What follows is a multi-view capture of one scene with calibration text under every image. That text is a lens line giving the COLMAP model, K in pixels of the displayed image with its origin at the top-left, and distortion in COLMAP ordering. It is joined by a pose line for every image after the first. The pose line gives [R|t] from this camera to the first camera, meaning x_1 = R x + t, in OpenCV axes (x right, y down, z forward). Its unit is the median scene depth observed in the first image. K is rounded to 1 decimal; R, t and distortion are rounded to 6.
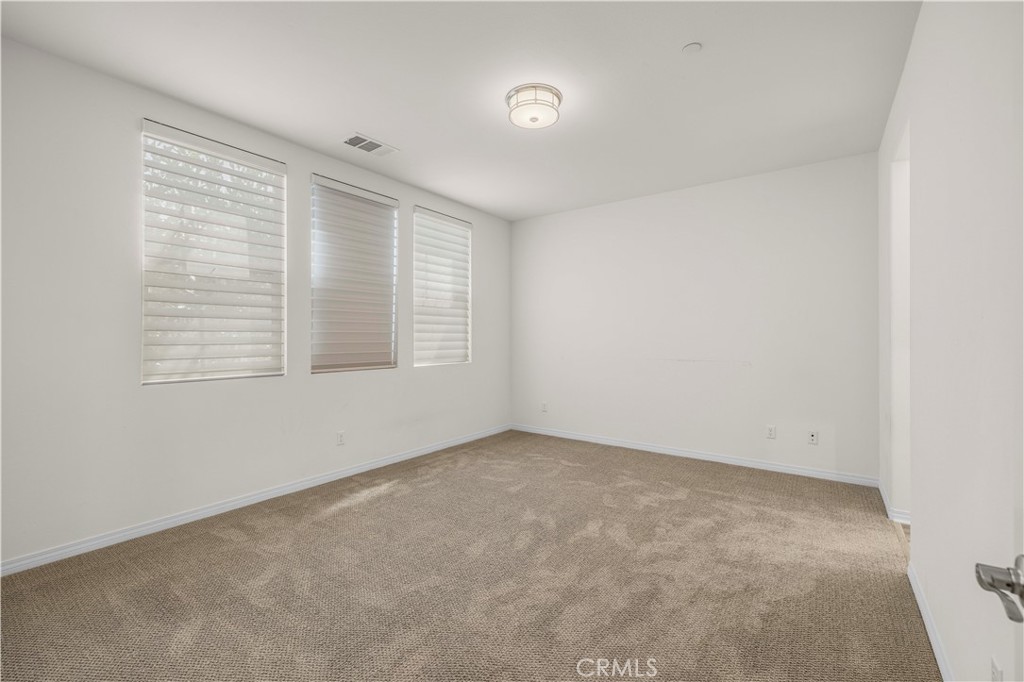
lens RADIAL K [[423.2, 0, 520.0], [0, 423.2, 338.2], [0, 0, 1]] dist [0.001377, -0.000049]
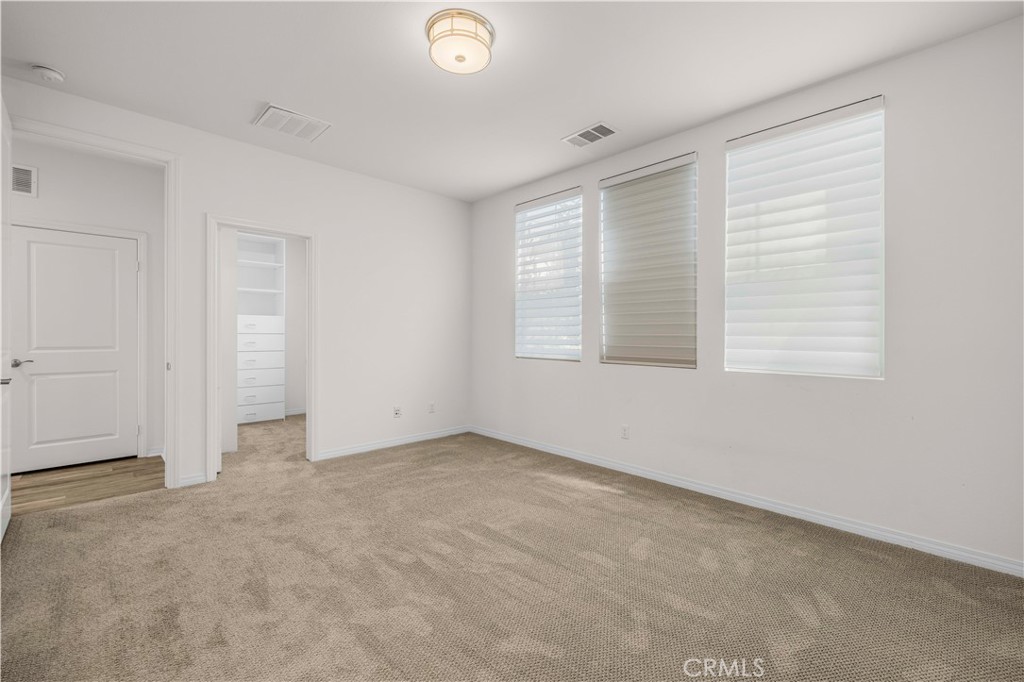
lens RADIAL K [[439.1, 0, 516.0], [0, 439.1, 335.8], [0, 0, 1]] dist [0.002129, -0.000268]
pose [[-0.174190, 0.001517, -0.984711, 0.662890], [-0.007008, 0.999972, 0.002780, 0.011739], [0.984687, 0.007385, -0.174175, 0.973127]]
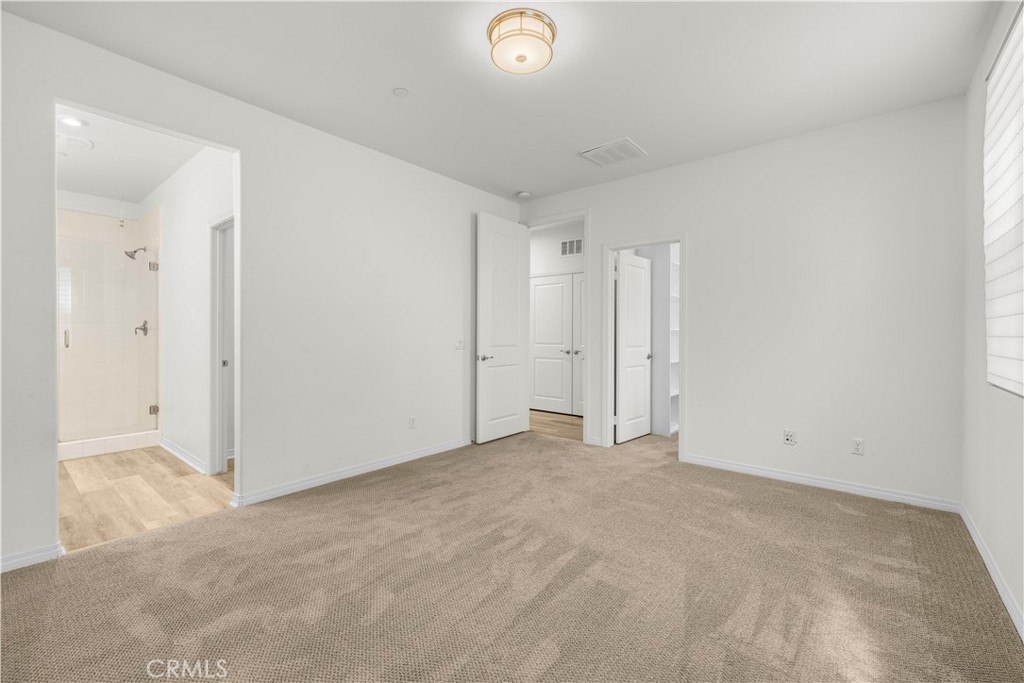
lens RADIAL K [[436.3, 0, 515.4], [0, 436.3, 342.7], [0, 0, 1]] dist [0.001788, -0.000230]
pose [[-0.997262, -0.006687, 0.073647, -0.013576], [-0.005139, 0.999762, 0.021187, 0.010372], [-0.073771, 0.020750, -0.997059, 1.428529]]
